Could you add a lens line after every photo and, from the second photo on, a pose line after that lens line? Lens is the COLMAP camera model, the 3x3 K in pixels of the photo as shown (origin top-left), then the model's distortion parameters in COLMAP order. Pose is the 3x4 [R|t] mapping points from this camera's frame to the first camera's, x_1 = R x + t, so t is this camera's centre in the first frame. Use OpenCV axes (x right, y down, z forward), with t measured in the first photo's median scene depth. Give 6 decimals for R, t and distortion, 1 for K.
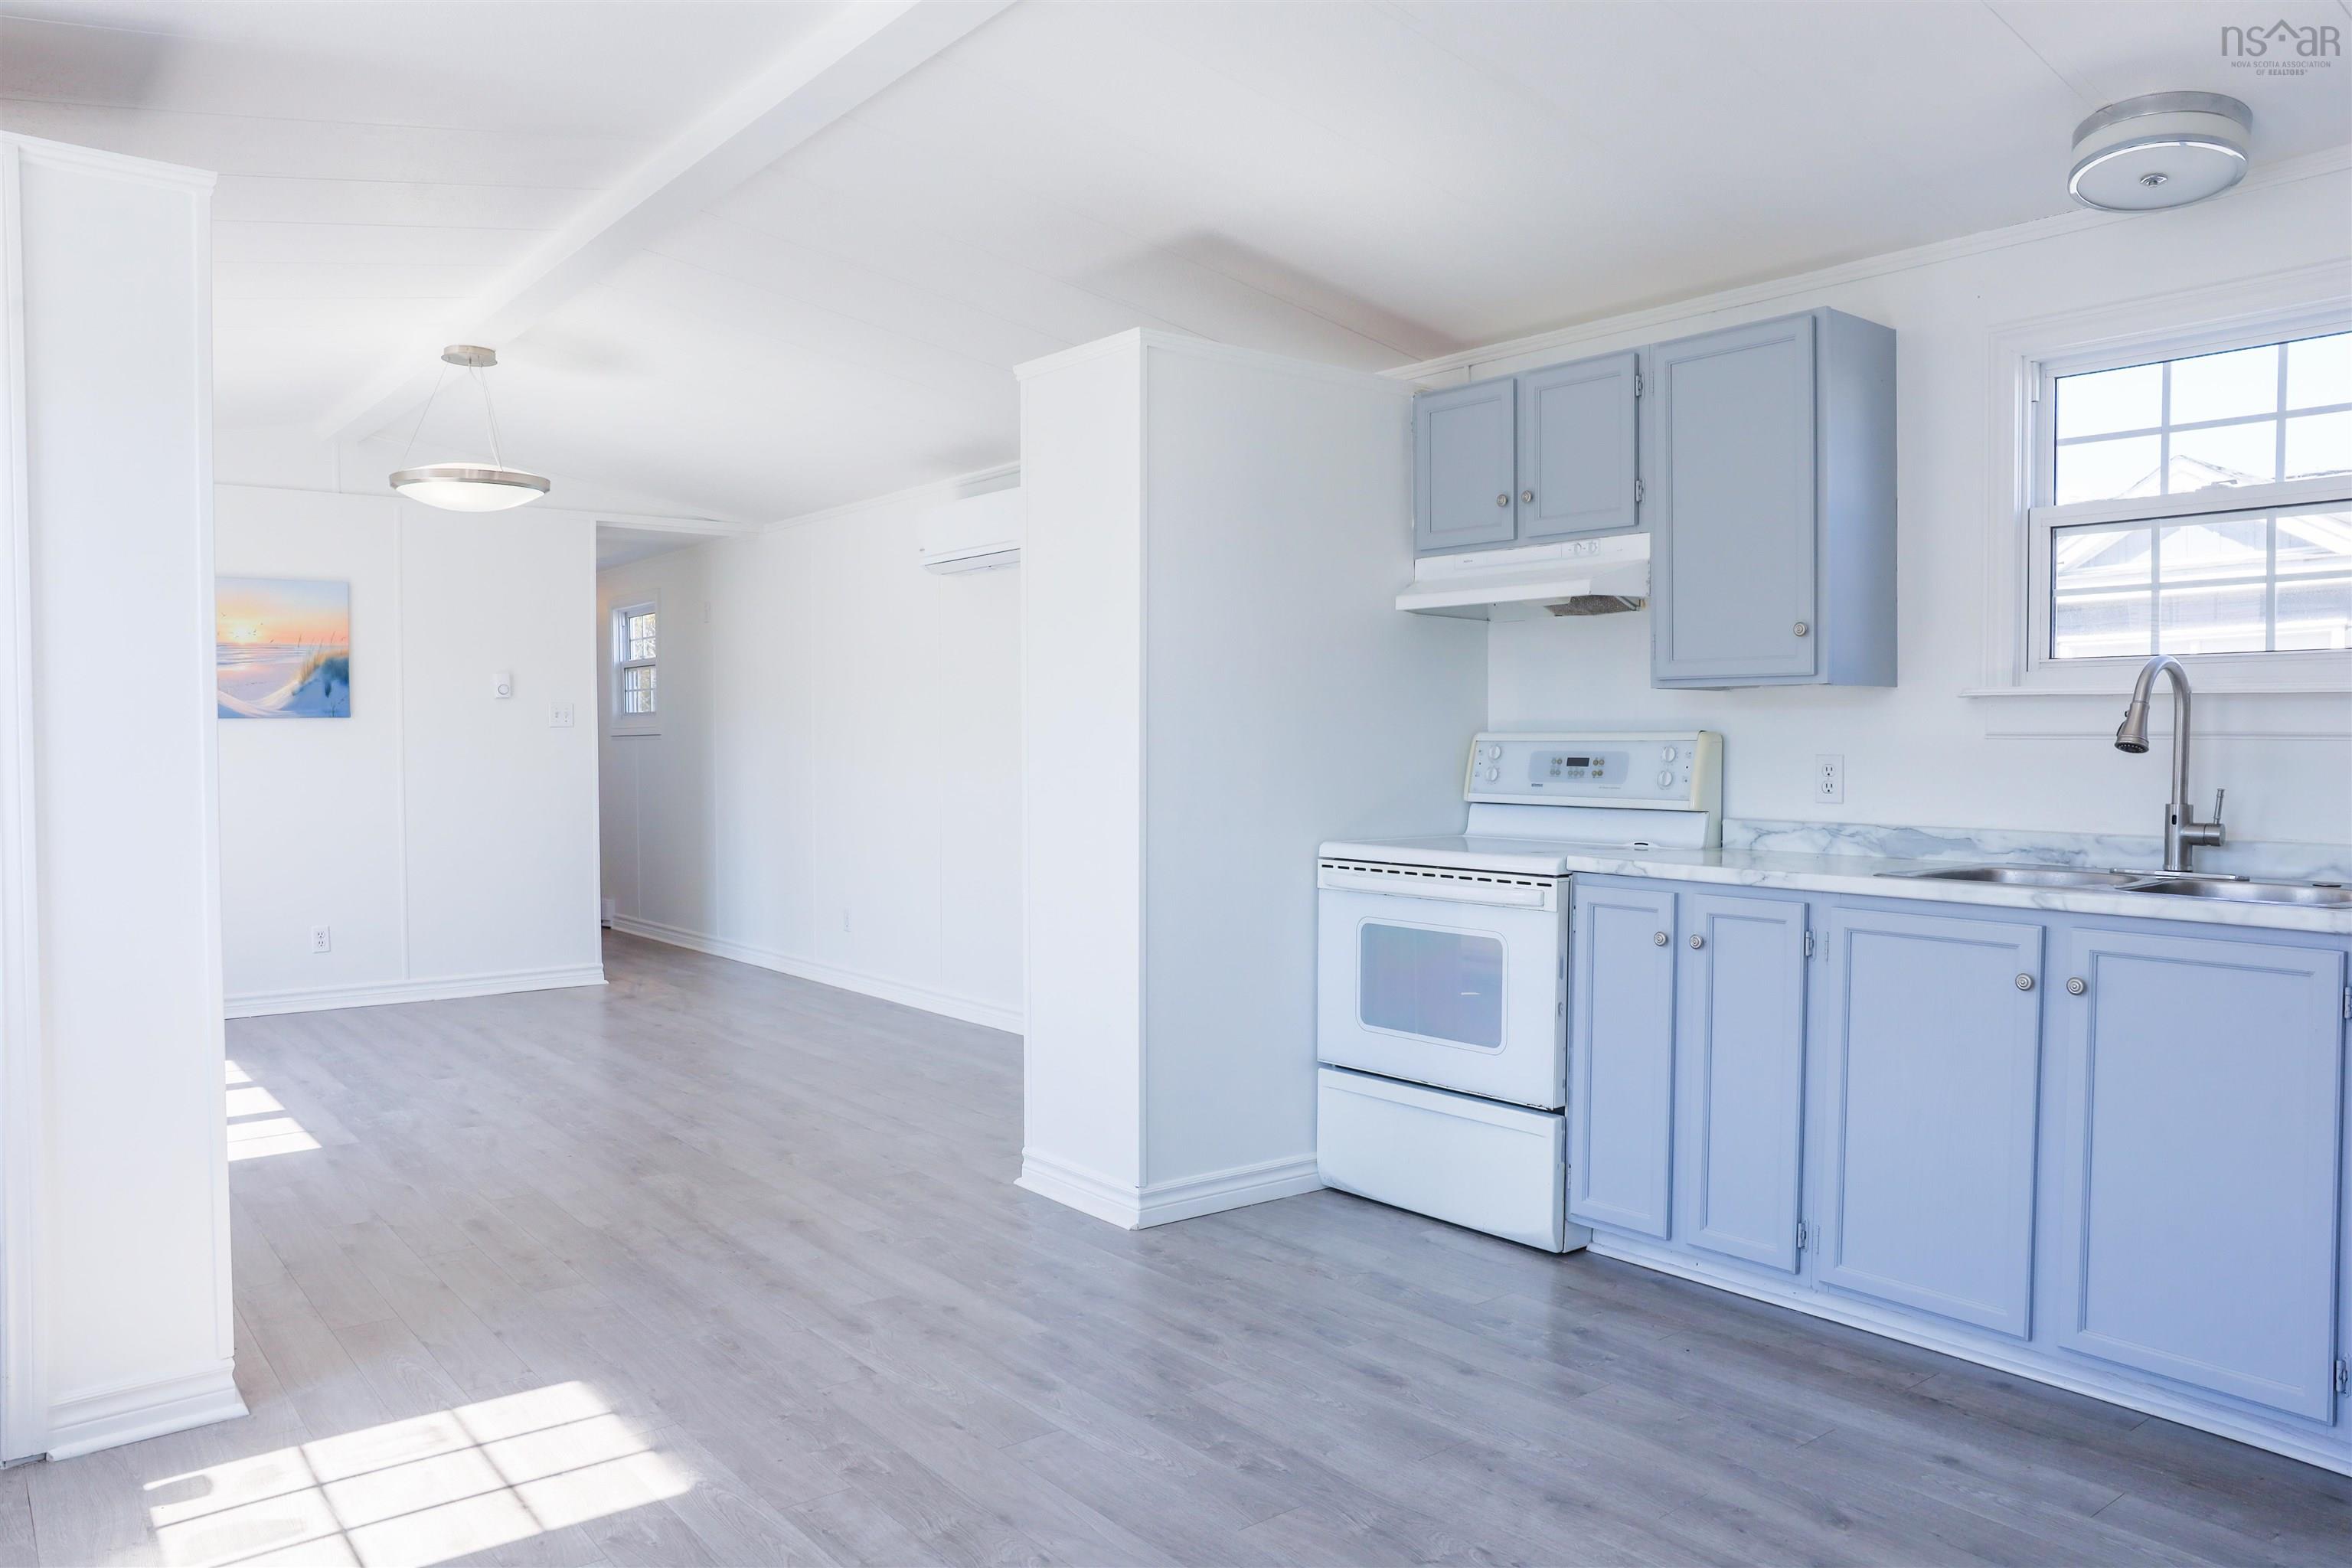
lens RADIAL K [[1643.1, 0, 1143.6], [0, 1643.1, 784.6], [0, 0, 1]] dist [-0.045874, 0.000895]
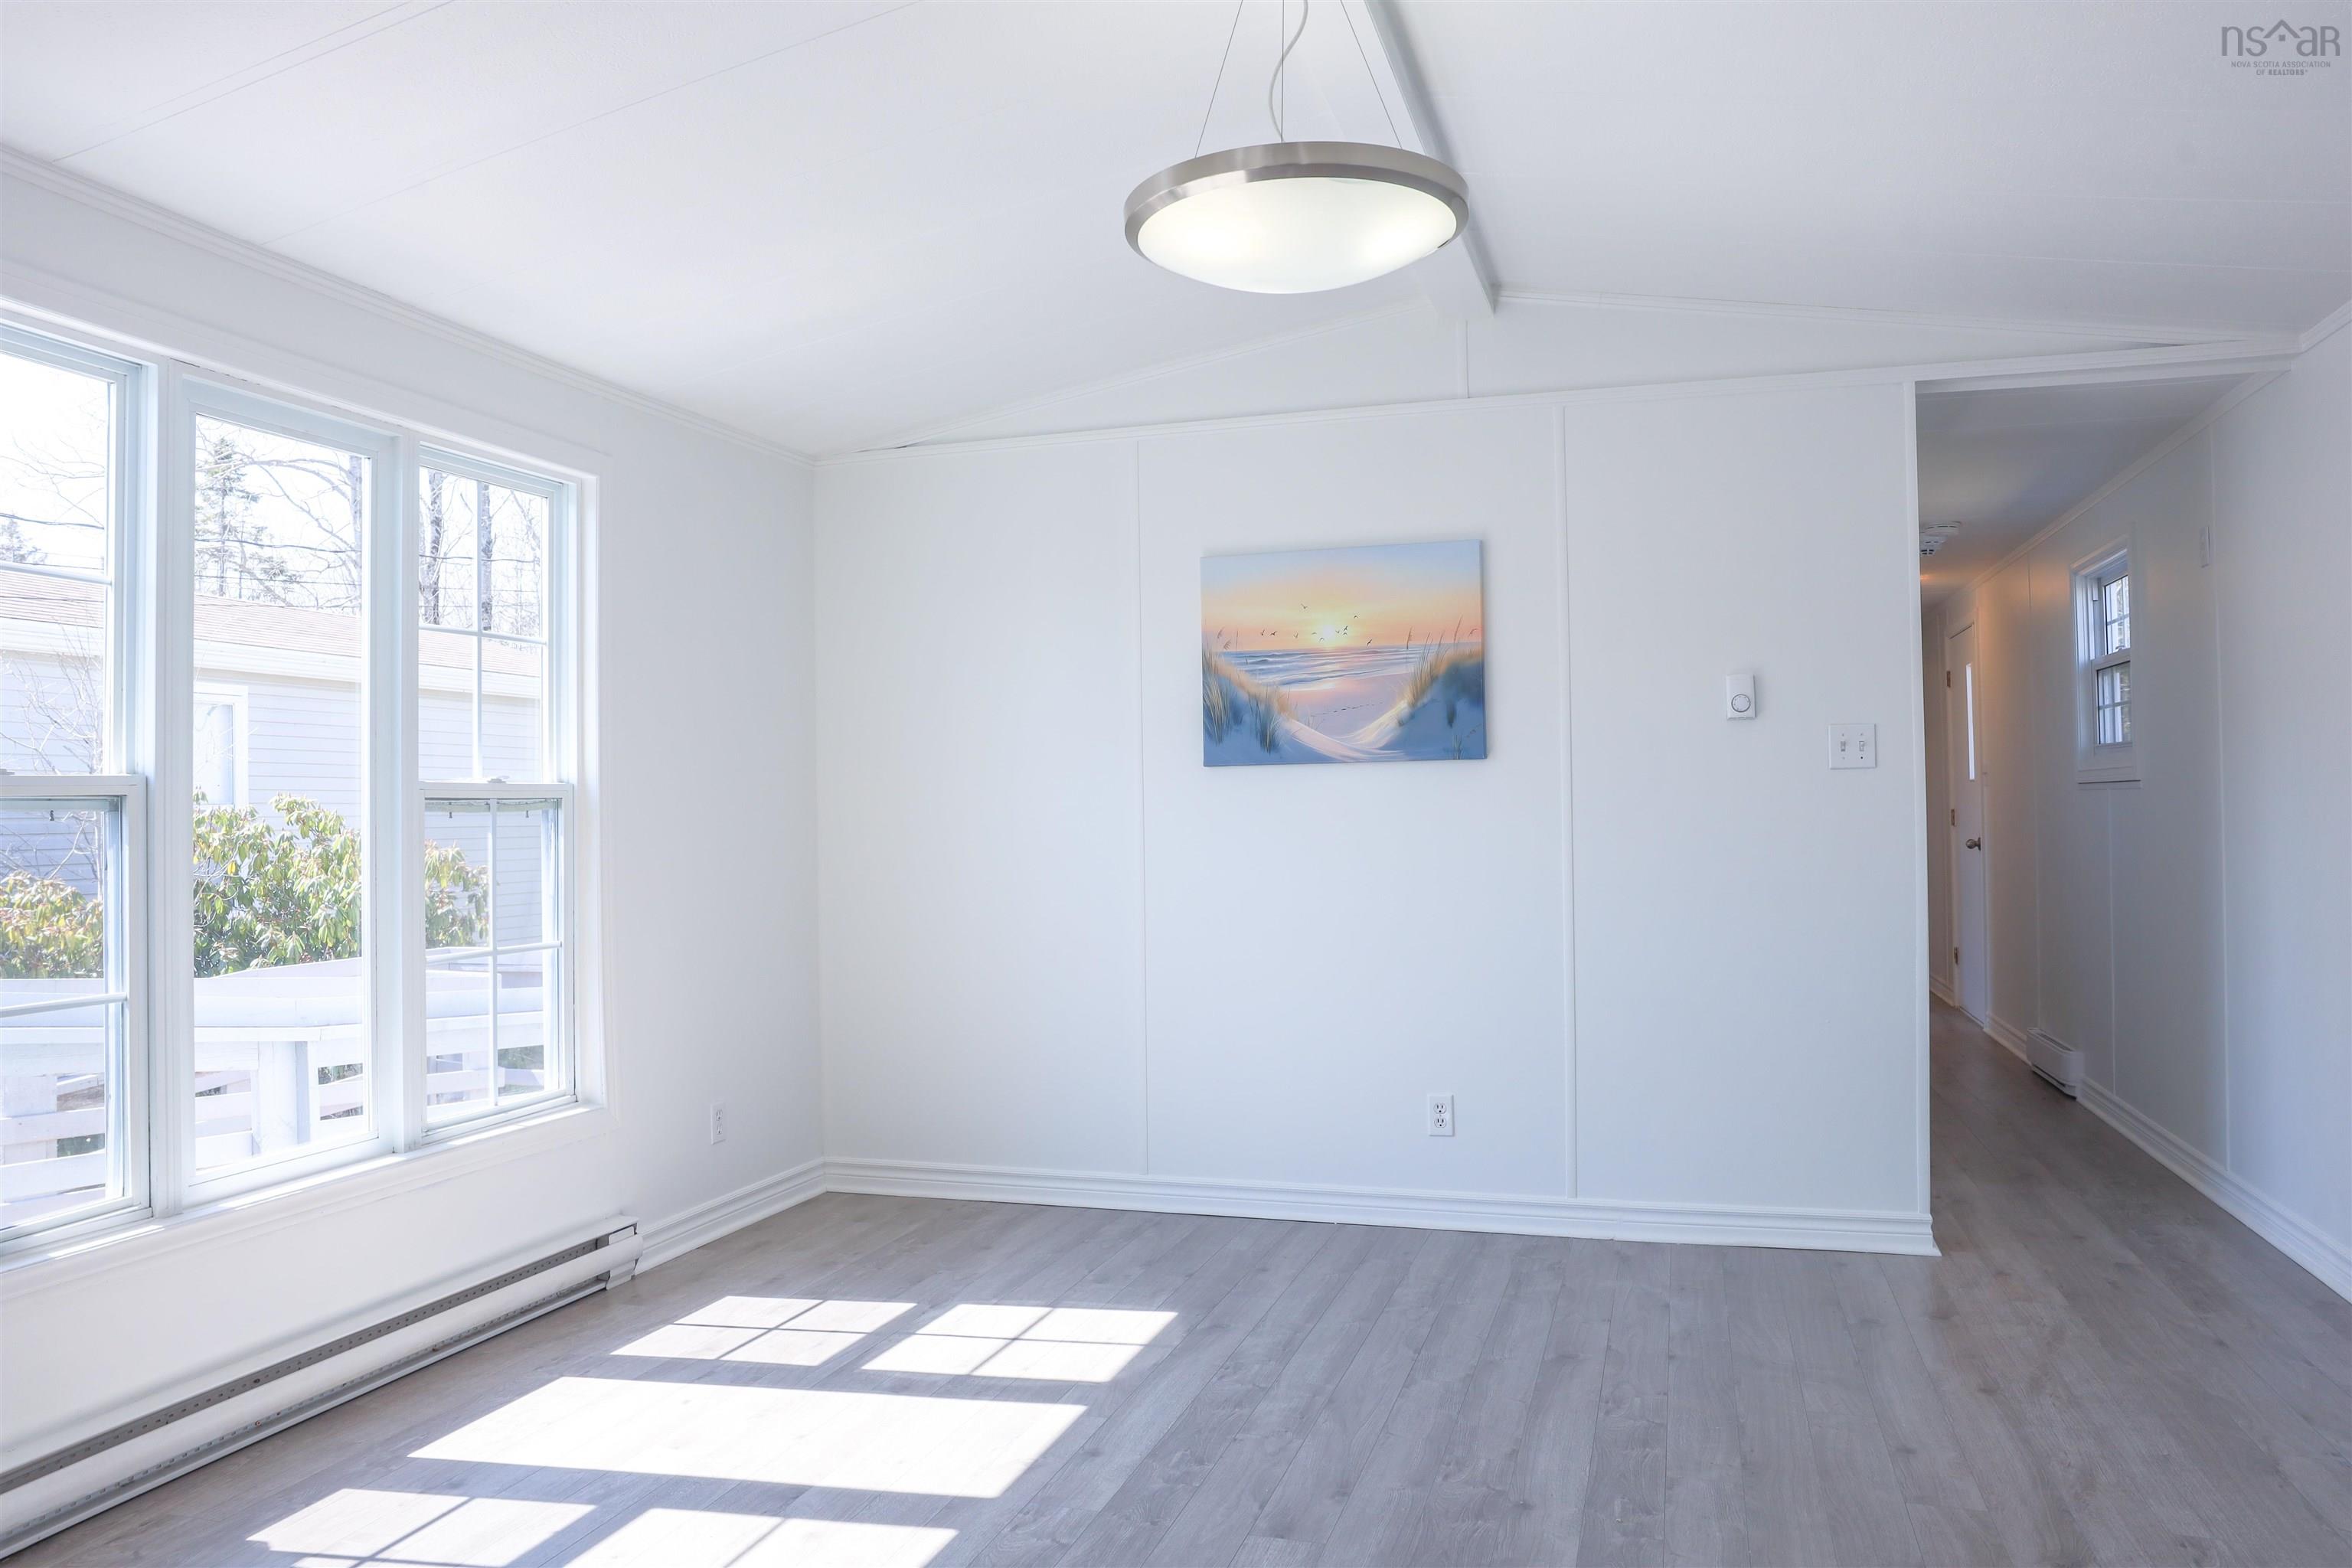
lens RADIAL K [[1611.4, 0, 1176.0], [0, 1611.4, 784.0], [0, 0, 1]] dist [-0.120282, 0.102796]
pose [[0.579628, -0.011106, -0.814805, -0.064960], [-0.013387, 0.999642, -0.023149, -0.016659], [0.814771, 0.024326, 0.579272, 0.566910]]
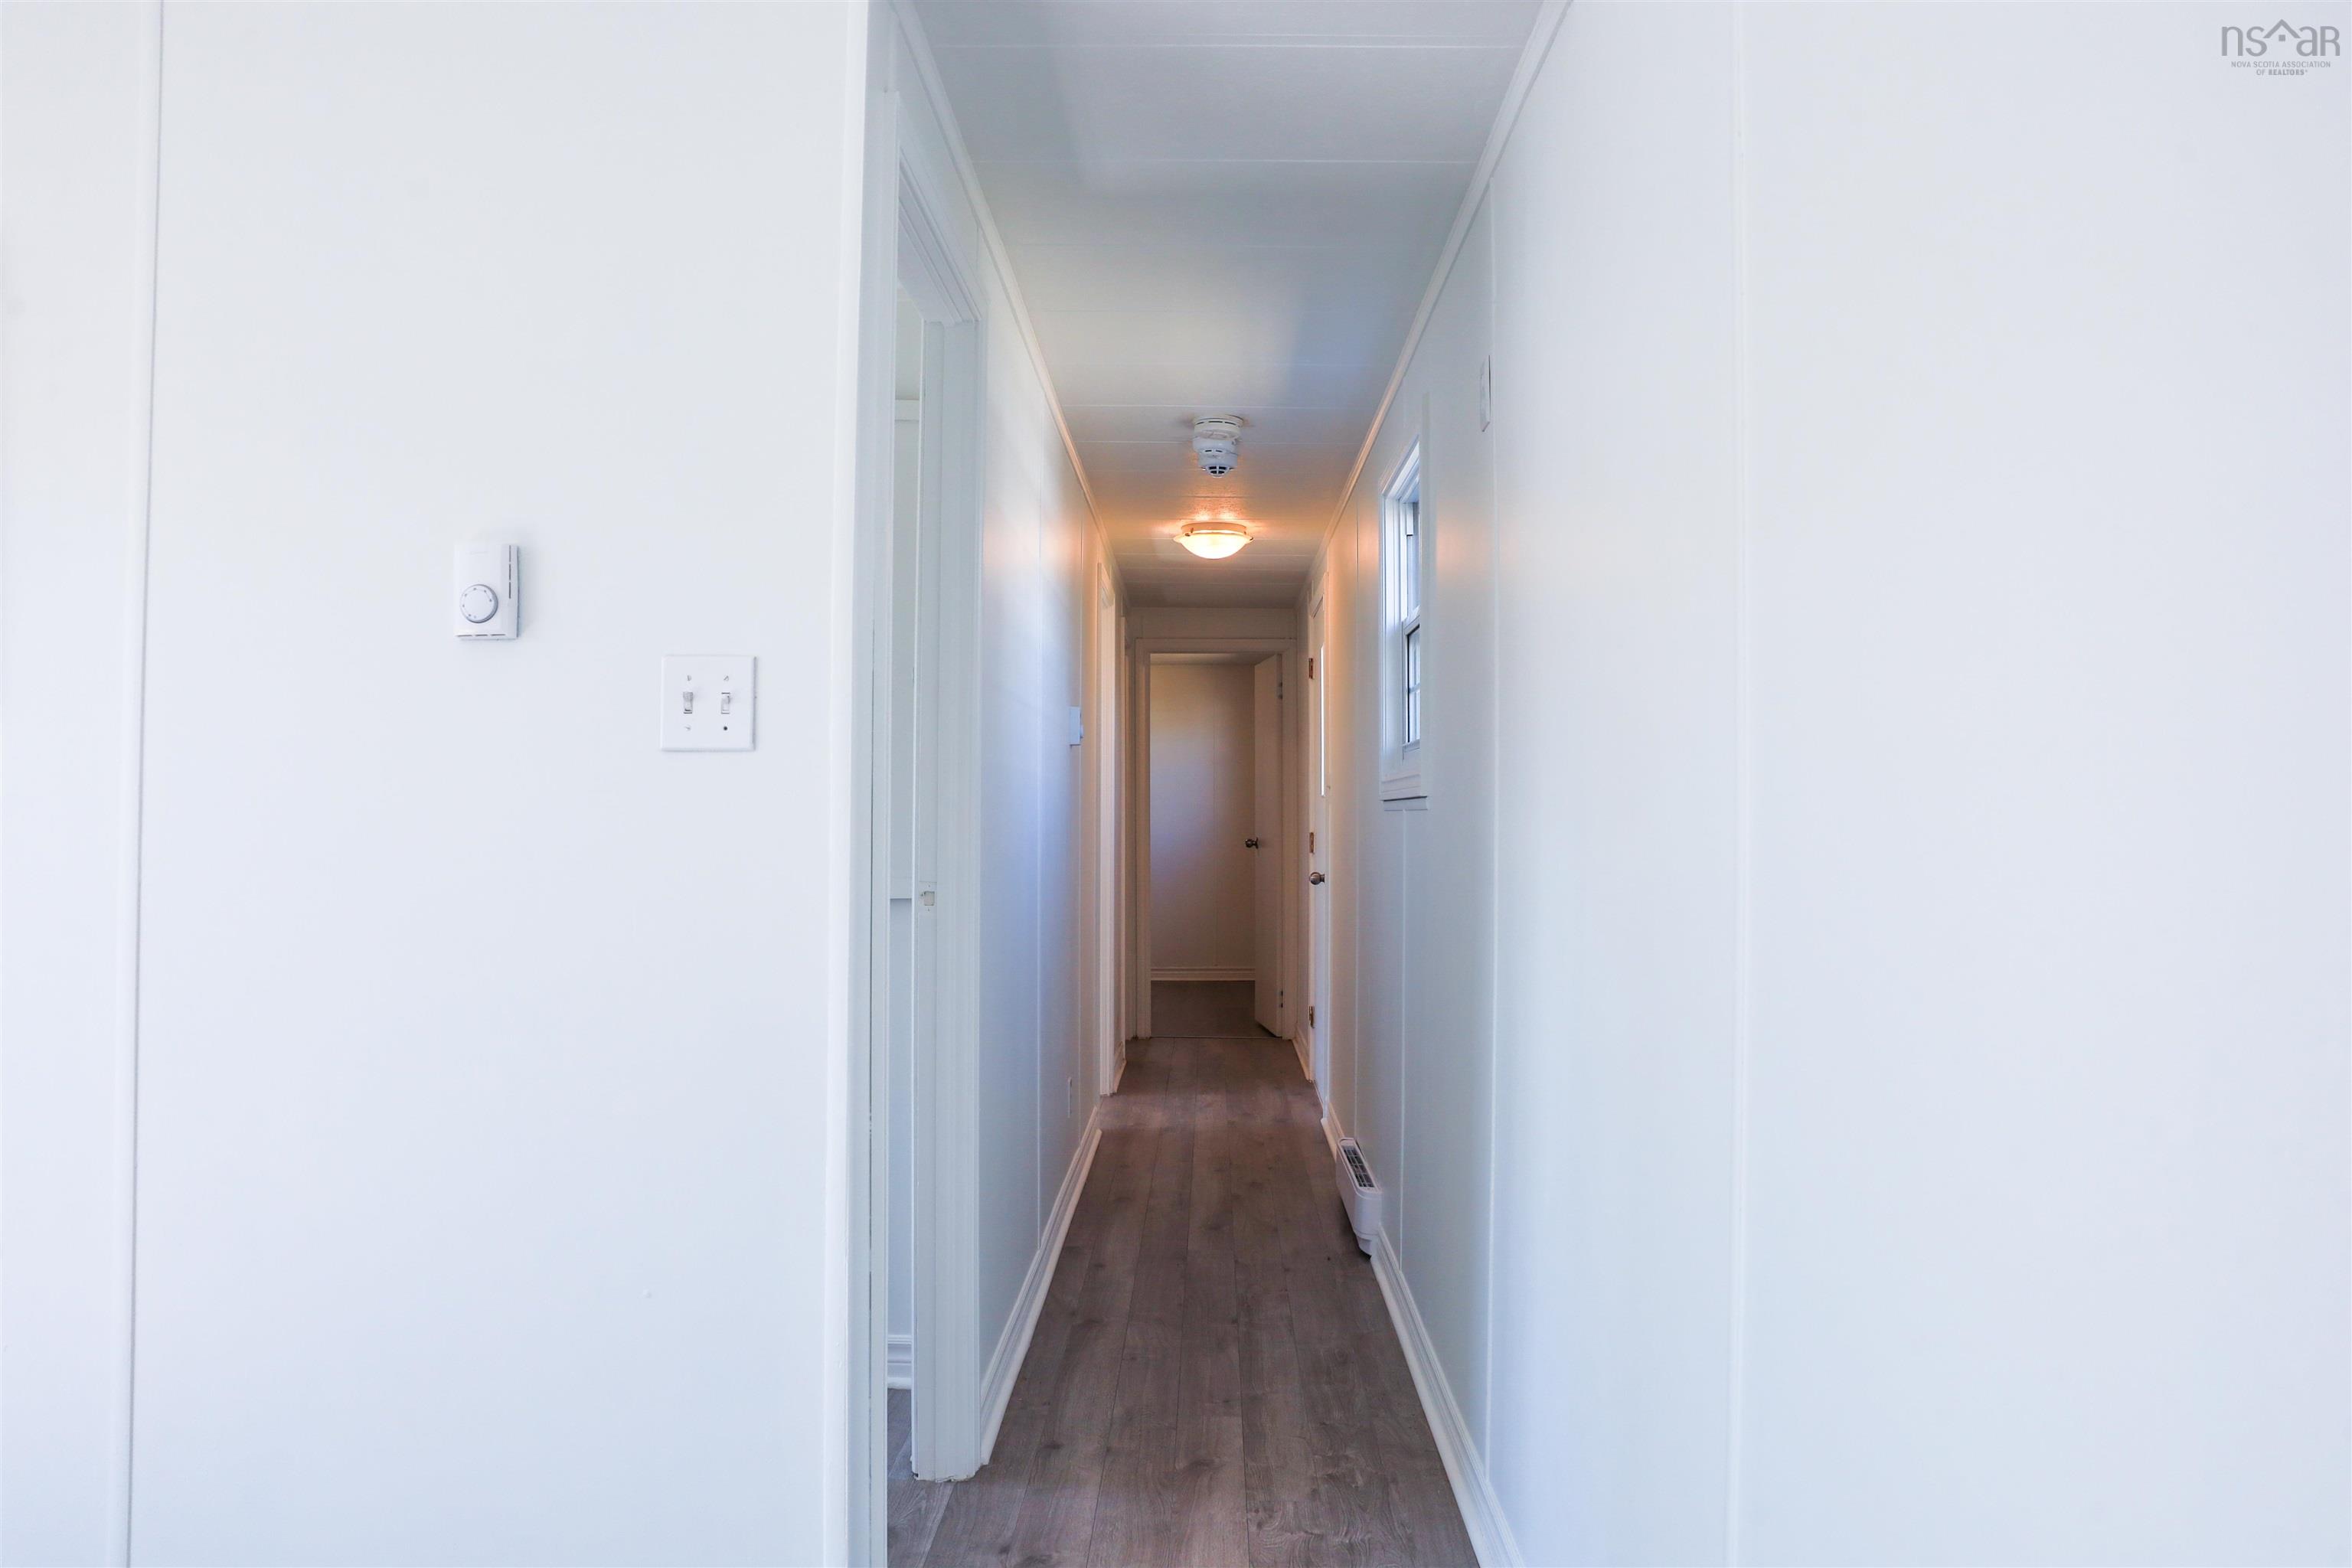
lens RADIAL K [[1611.4, 0, 1176.0], [0, 1611.4, 784.0], [0, 0, 1]] dist [-0.120282, 0.102796]
pose [[0.781846, 0.000381, -0.623472, -0.160540], [-0.028581, 0.998970, -0.035231, -0.025993], [0.622816, 0.045365, 0.781052, 0.941719]]
